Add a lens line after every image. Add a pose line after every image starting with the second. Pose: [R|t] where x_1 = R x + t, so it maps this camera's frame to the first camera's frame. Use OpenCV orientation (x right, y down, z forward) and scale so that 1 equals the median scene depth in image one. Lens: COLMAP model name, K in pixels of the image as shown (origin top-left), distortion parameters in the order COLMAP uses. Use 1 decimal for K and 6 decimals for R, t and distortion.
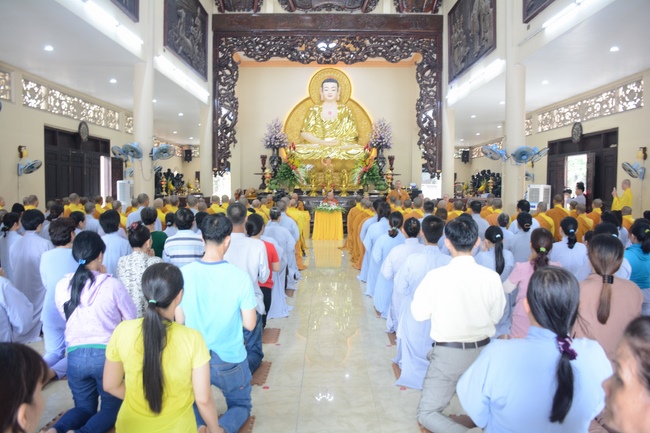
lens RADIAL K [[582.4, 0, 325.0], [0, 582.4, 216.5], [0, 0, 1]] dist [-0.045266, 0.003865]
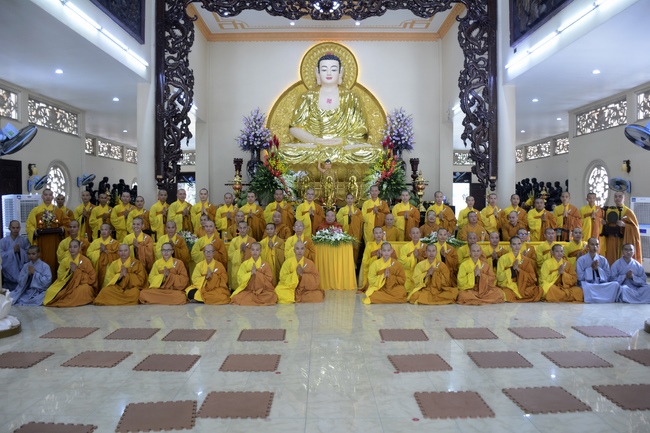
lens RADIAL K [[582.4, 0, 325.0], [0, 582.4, 216.5], [0, 0, 1]] dist [-0.045266, 0.003865]
pose [[0.999958, -0.006072, 0.006858, -0.003453], [0.006228, 0.999714, -0.023075, -0.019406], [-0.006716, 0.023117, 0.999710, 0.333880]]
